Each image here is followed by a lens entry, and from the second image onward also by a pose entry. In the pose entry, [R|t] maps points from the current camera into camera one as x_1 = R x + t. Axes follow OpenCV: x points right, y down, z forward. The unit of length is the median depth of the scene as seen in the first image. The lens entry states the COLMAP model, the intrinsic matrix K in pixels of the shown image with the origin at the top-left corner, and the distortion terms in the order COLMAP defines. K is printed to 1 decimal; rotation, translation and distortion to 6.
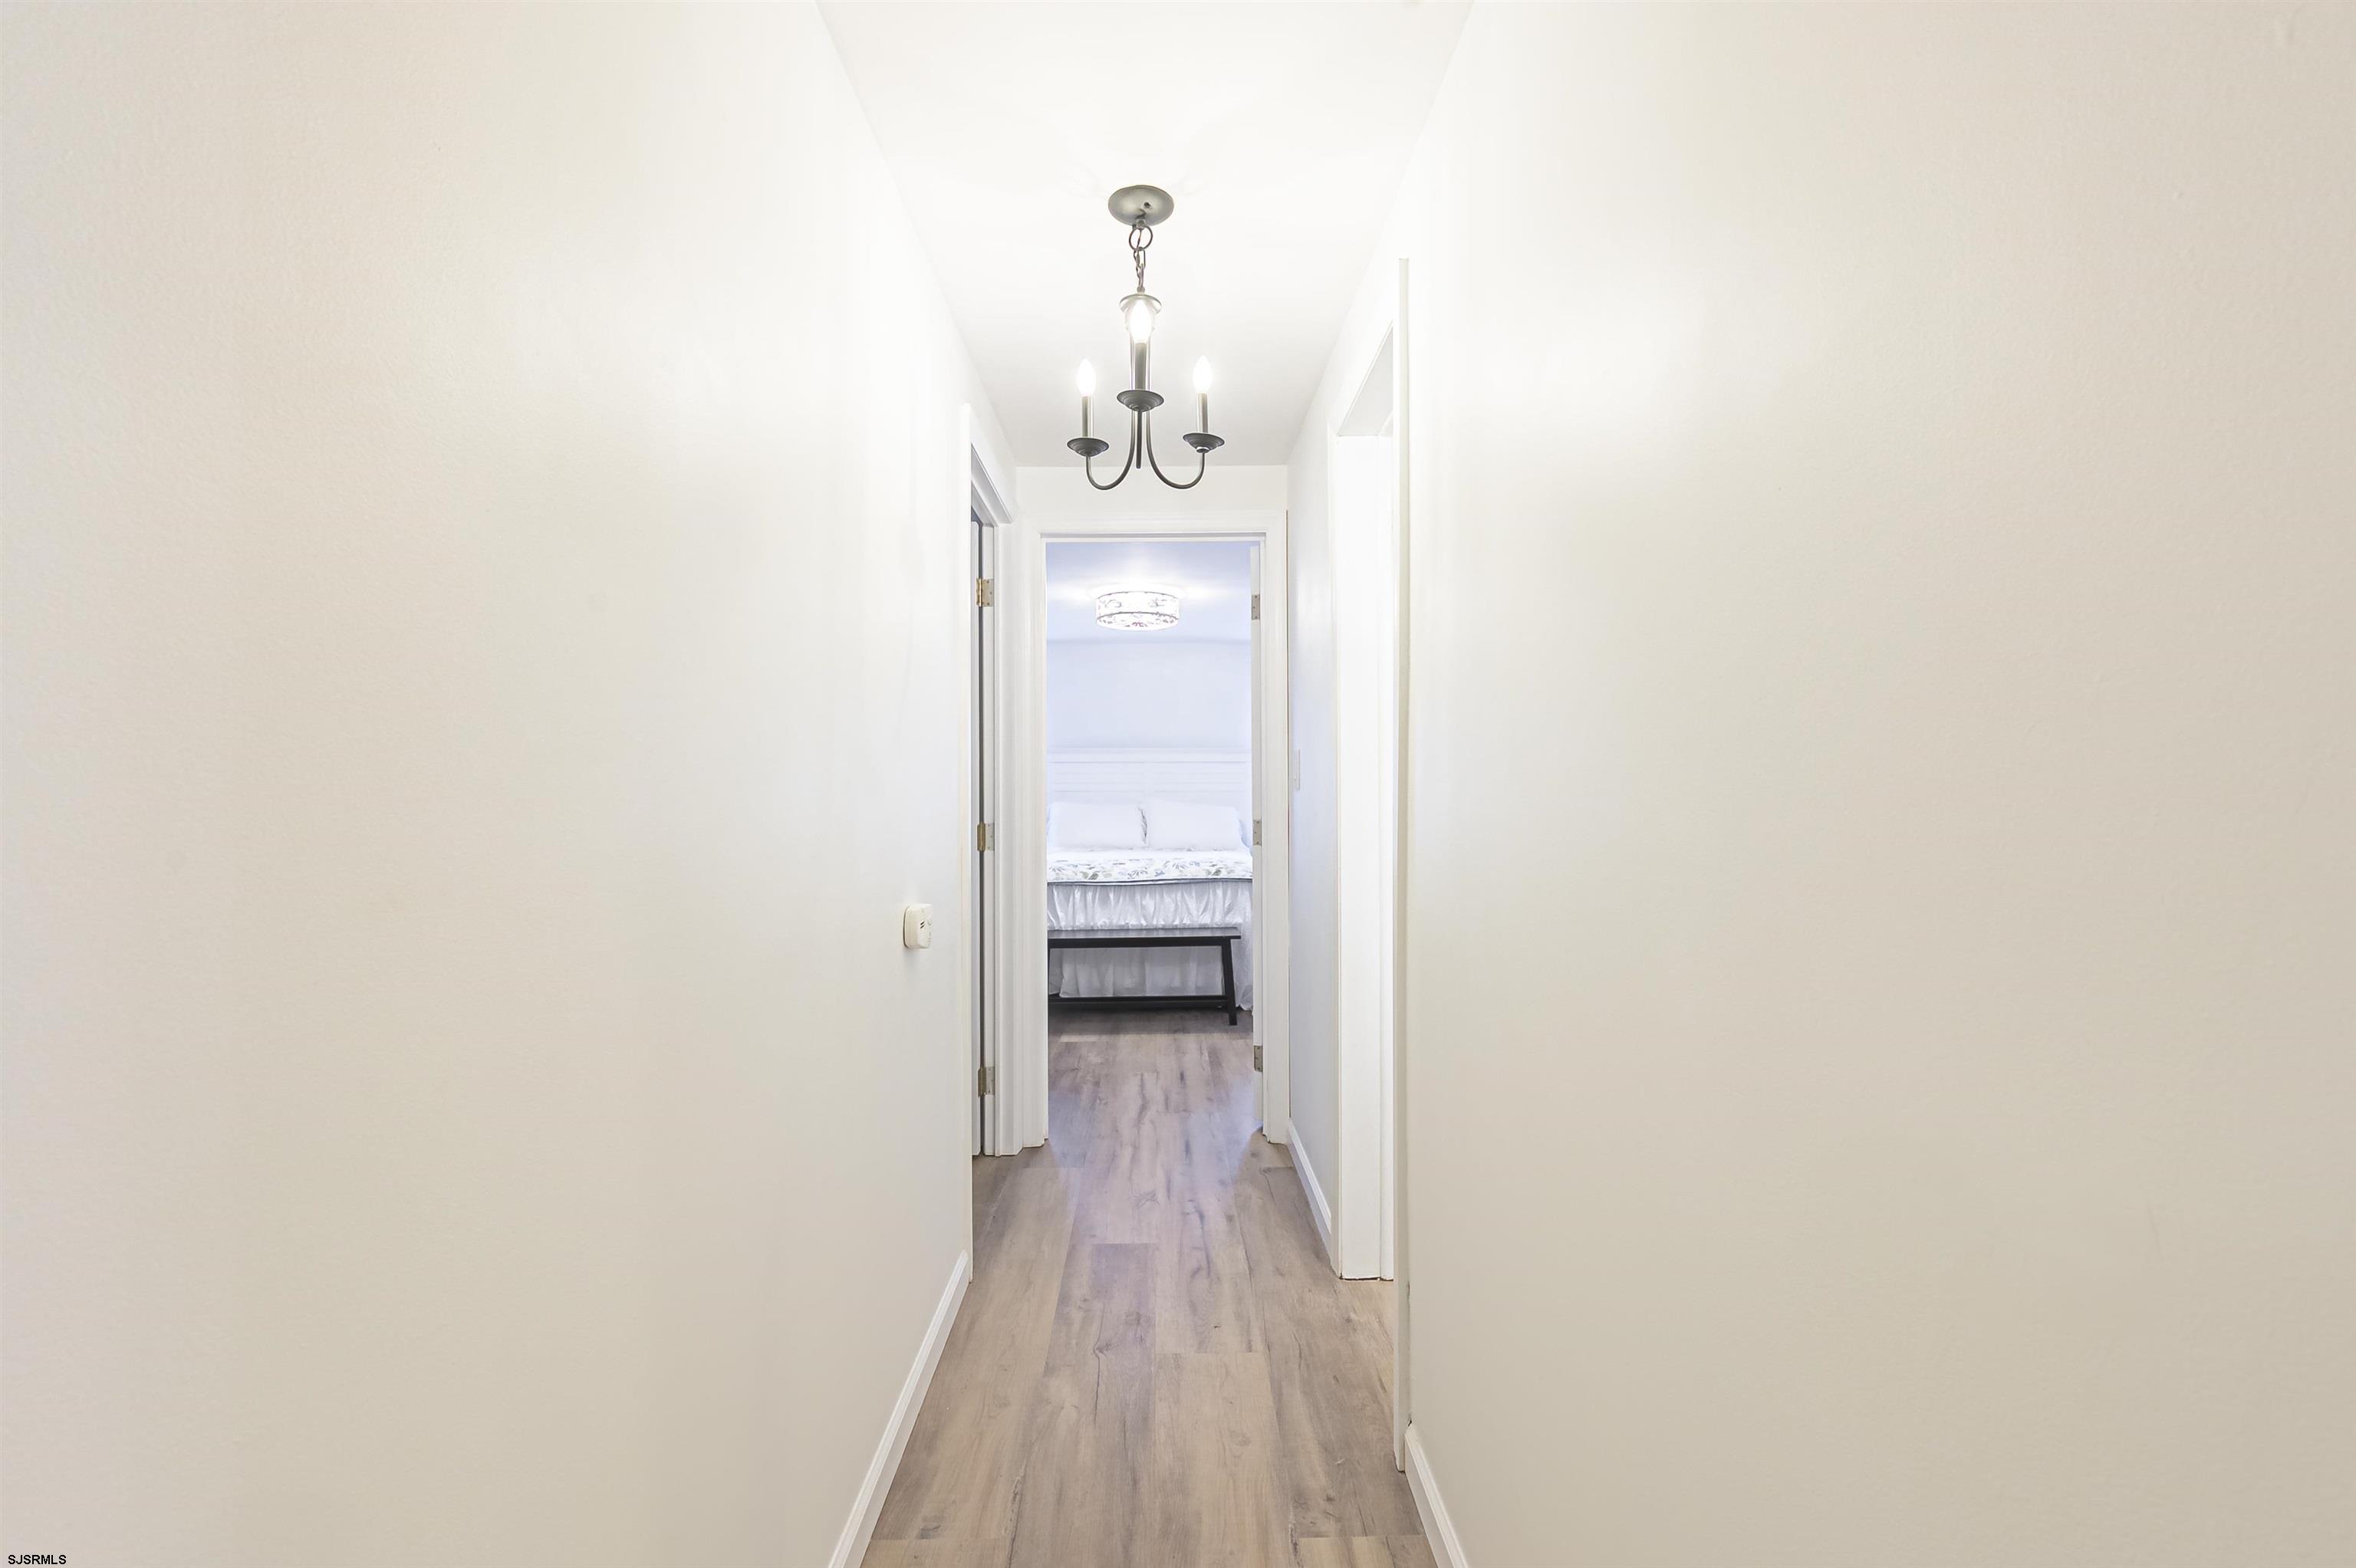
lens RADIAL K [[996.5, 0, 1176.3], [0, 996.5, 780.3], [0, 0, 1]] dist [-0.002289, -0.000388]
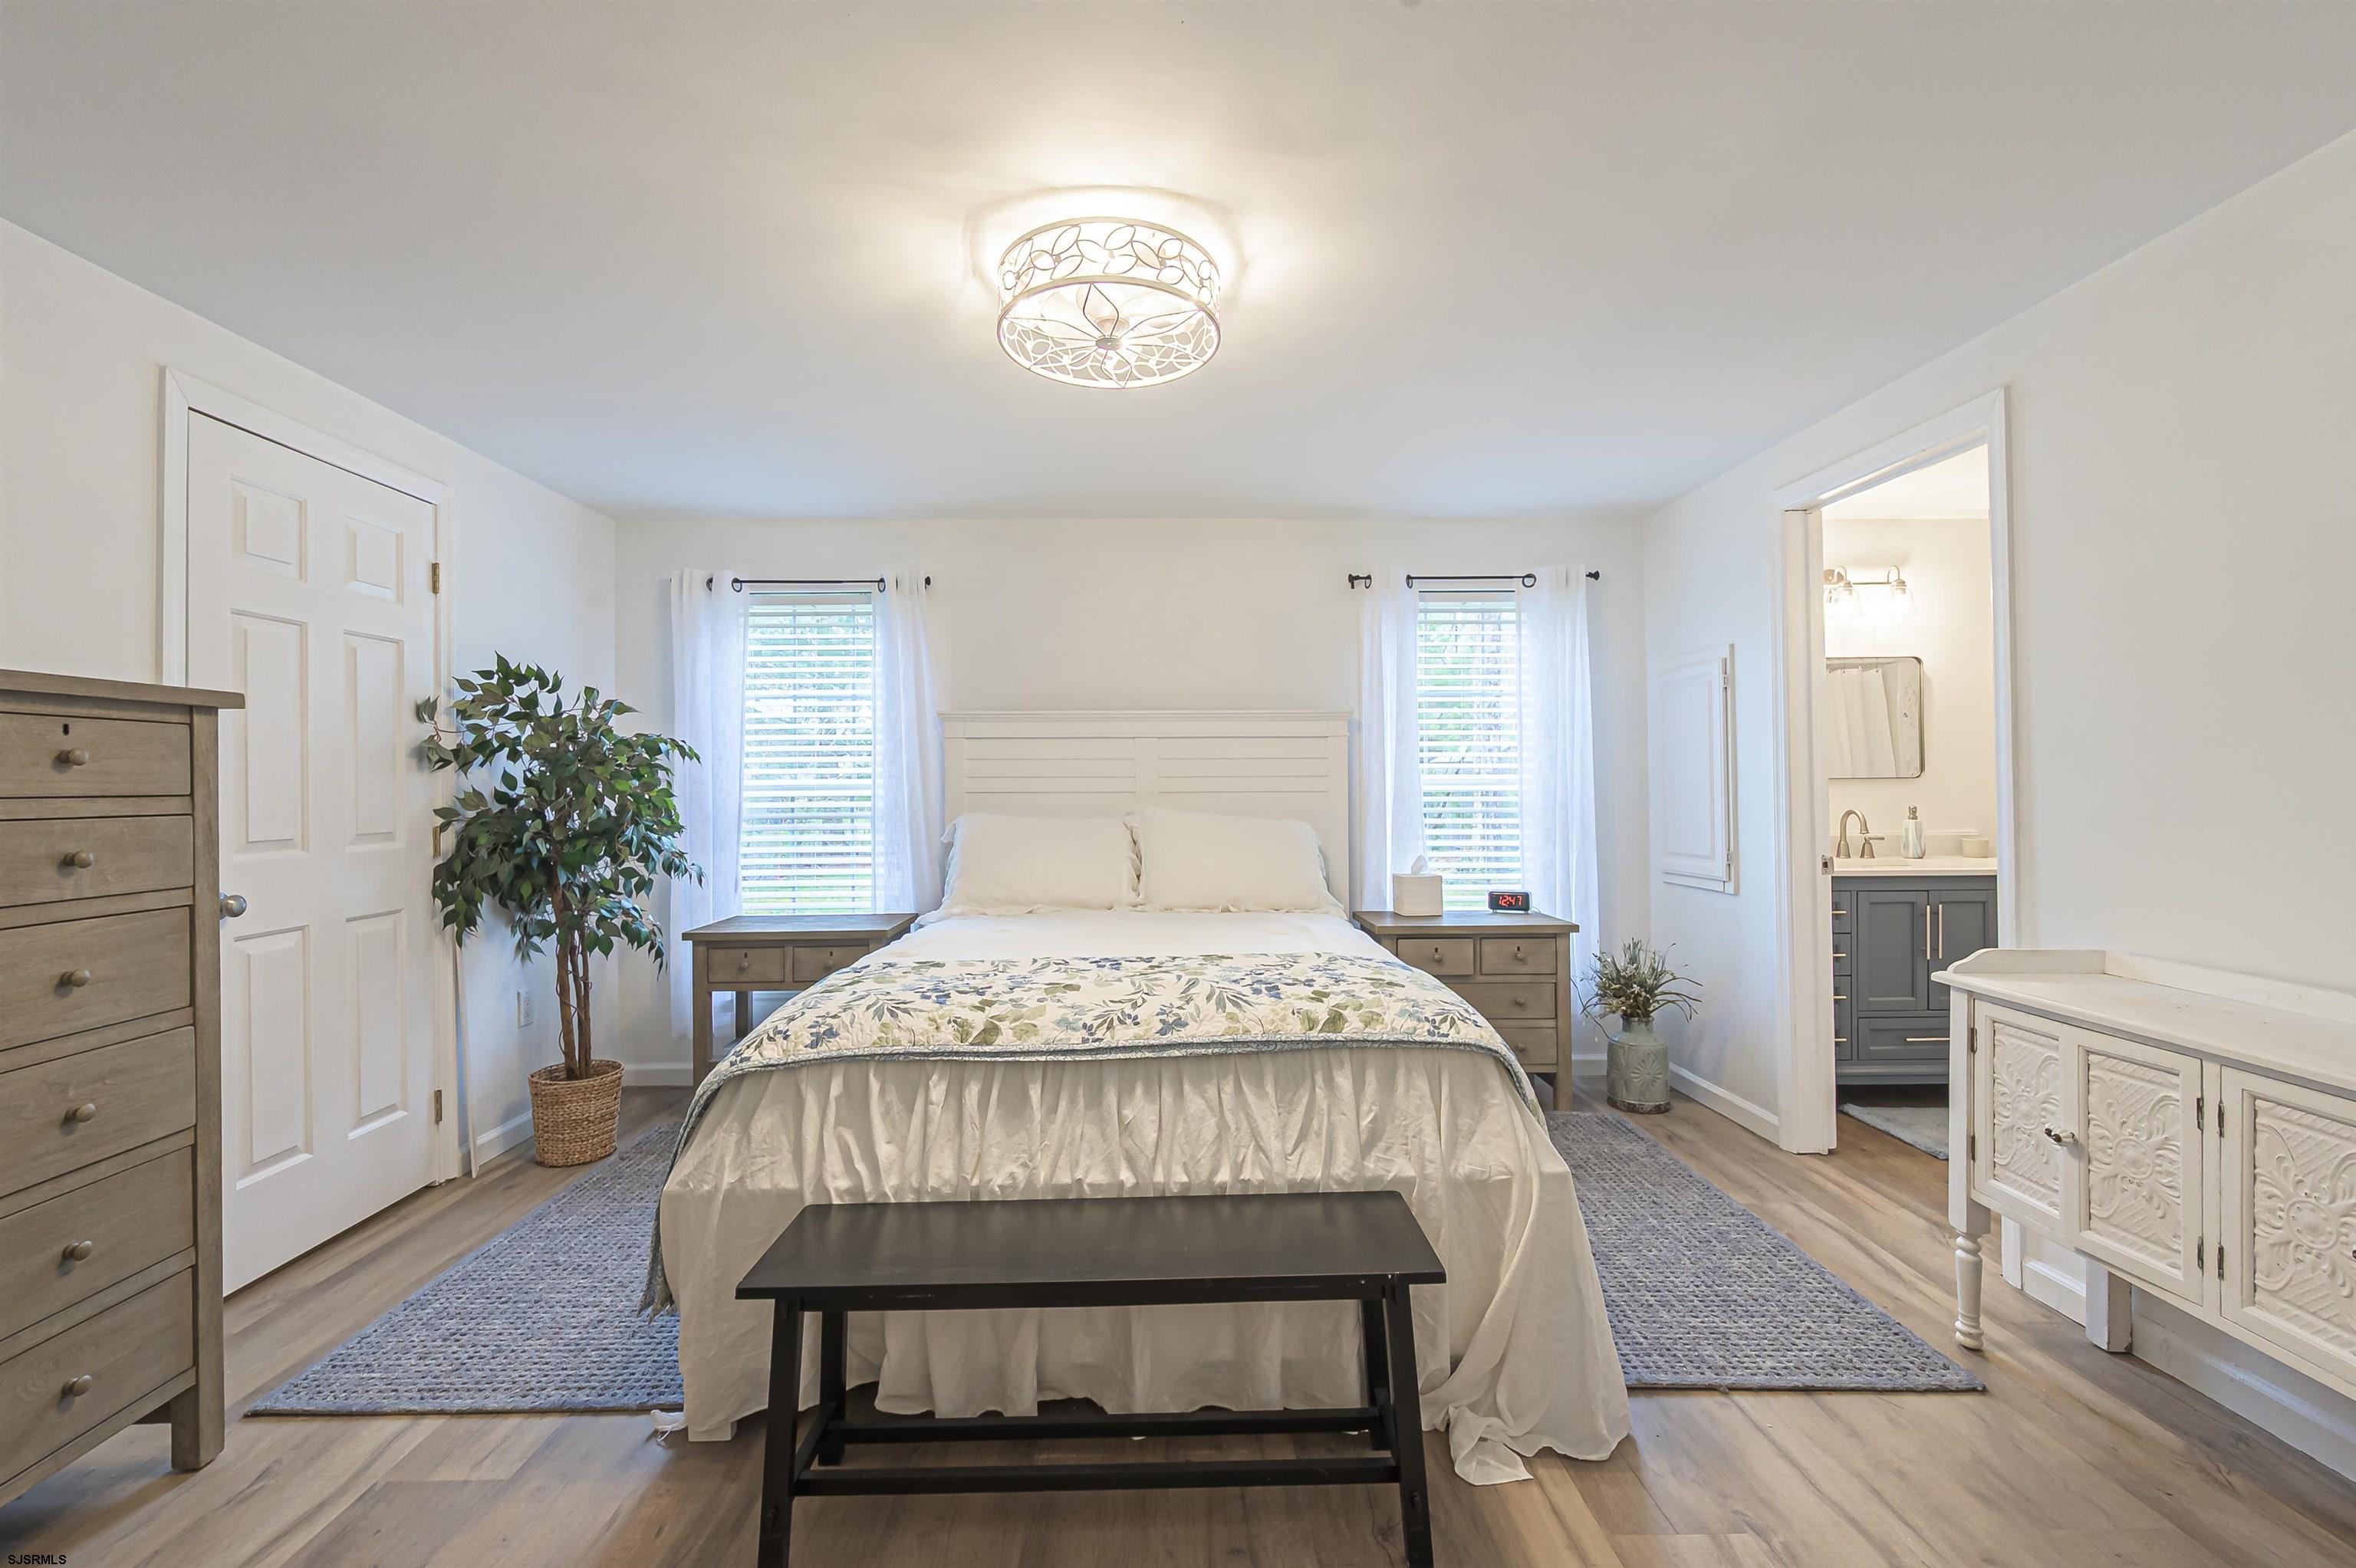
lens RADIAL K [[996.5, 0, 1176.3], [0, 996.5, 780.3], [0, 0, 1]] dist [-0.002289, -0.000388]
pose [[1.000000, -0.000064, -0.000648, -0.015374], [0.000065, 0.999998, 0.001817, 0.005592], [0.000648, -0.001817, 0.999998, 0.650765]]
